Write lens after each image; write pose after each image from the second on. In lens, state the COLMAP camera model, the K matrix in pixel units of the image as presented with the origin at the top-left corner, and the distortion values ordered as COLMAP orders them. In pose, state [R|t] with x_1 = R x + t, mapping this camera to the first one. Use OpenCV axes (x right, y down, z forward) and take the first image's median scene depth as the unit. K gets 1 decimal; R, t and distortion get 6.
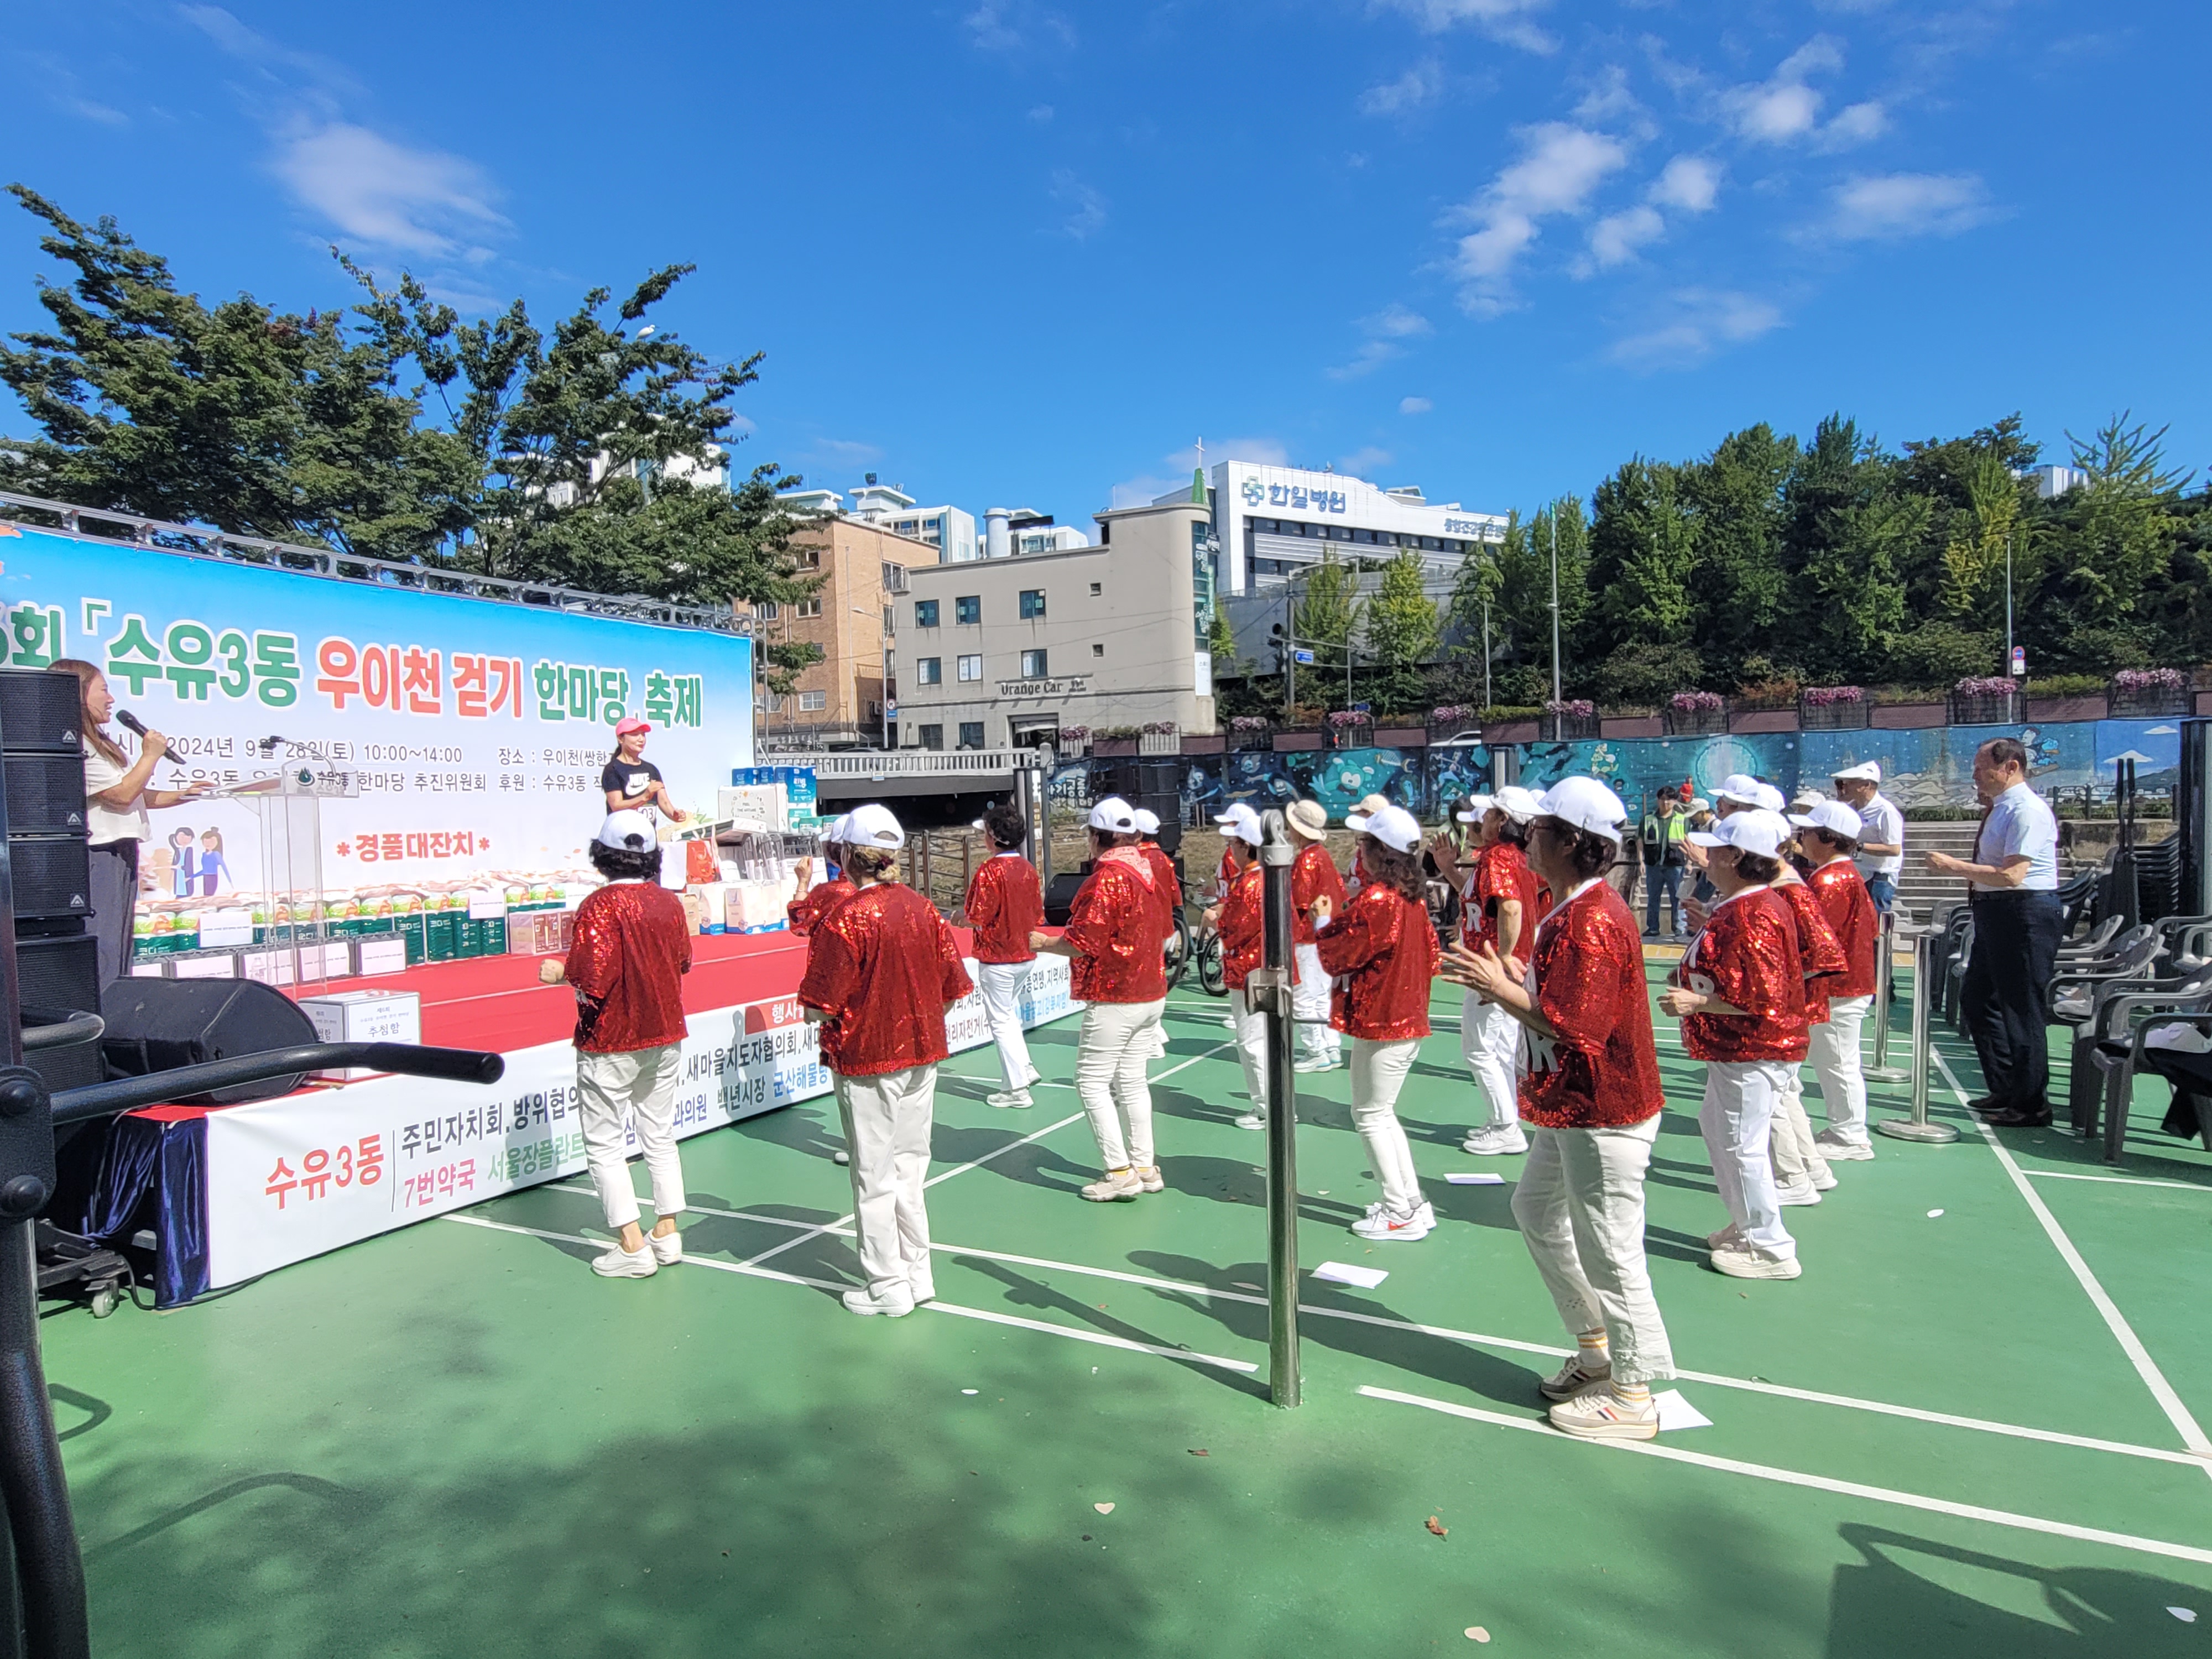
lens RADIAL K [[1299.5, 0, 1101.6], [0, 1299.5, 854.4], [0, 0, 1]] dist [0.007619, -0.007798]
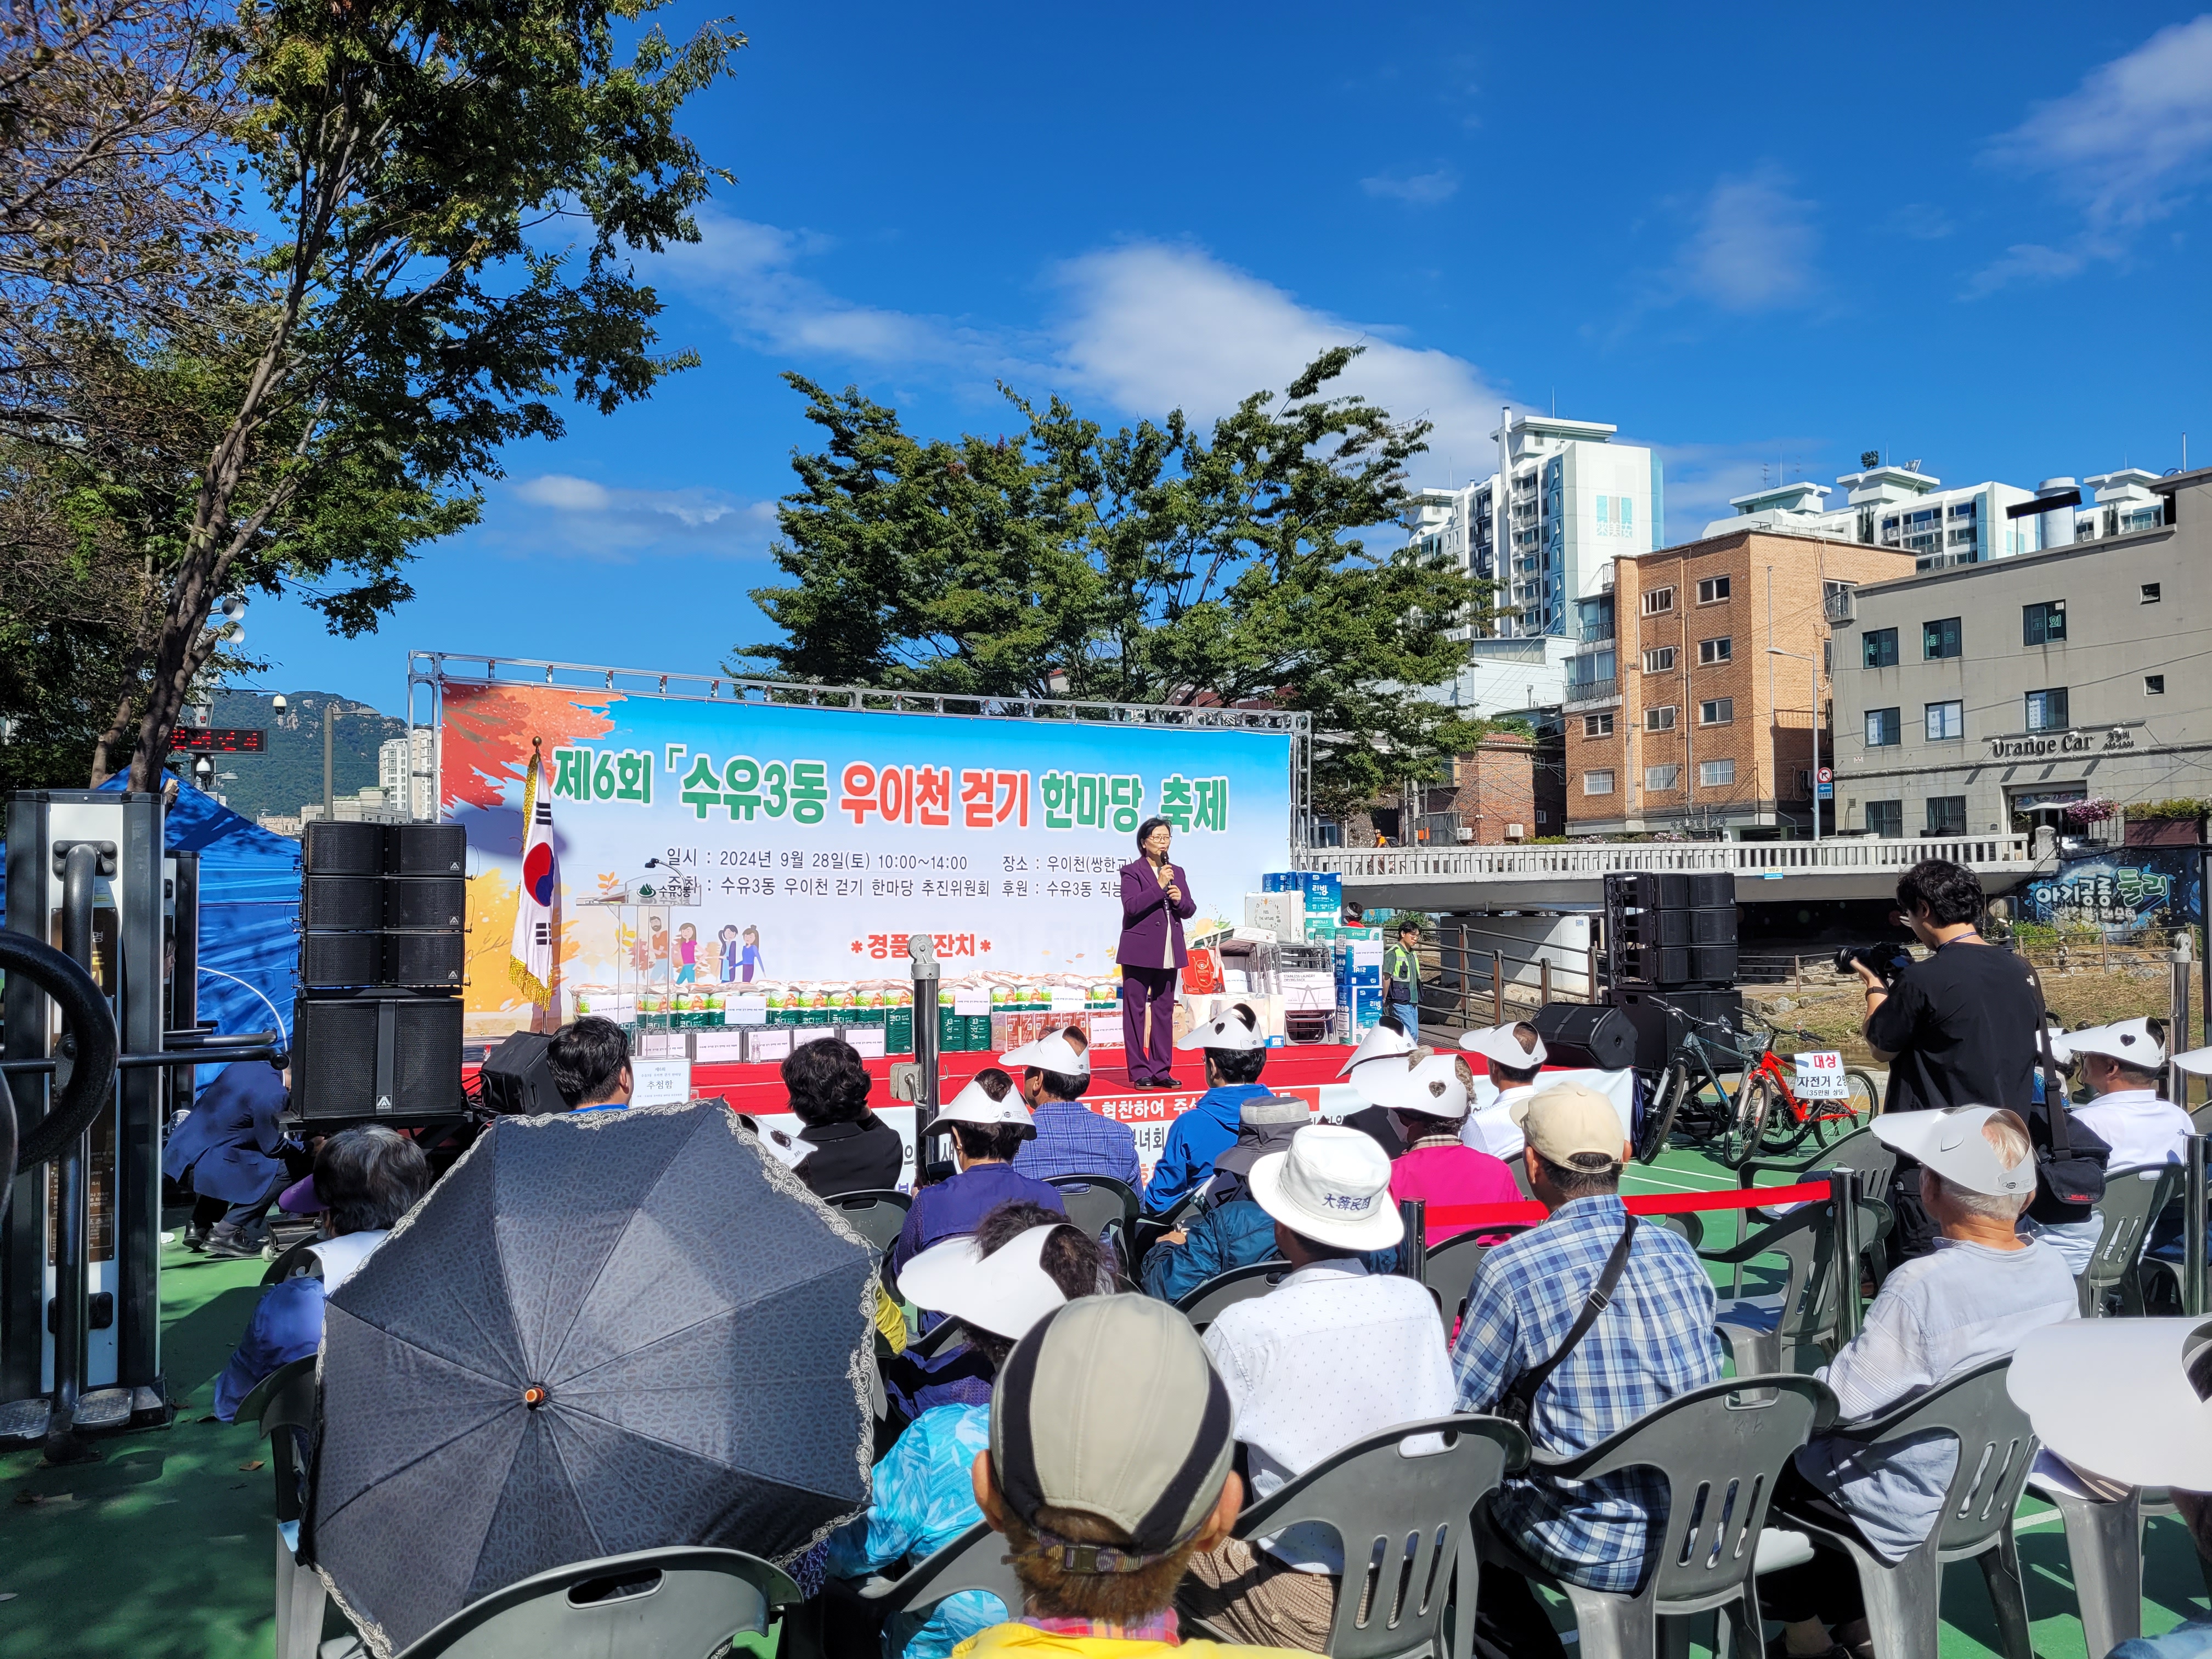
lens RADIAL K [[1689.4, 0, 1108.4], [0, 1689.4, 809.7], [0, 0, 1]] dist [0.036291, -0.001571]
pose [[0.829846, -0.016466, -0.557749, 0.341236], [-0.036932, 0.995752, -0.084346, -0.005412], [0.556769, 0.090593, 0.825713, -0.086499]]
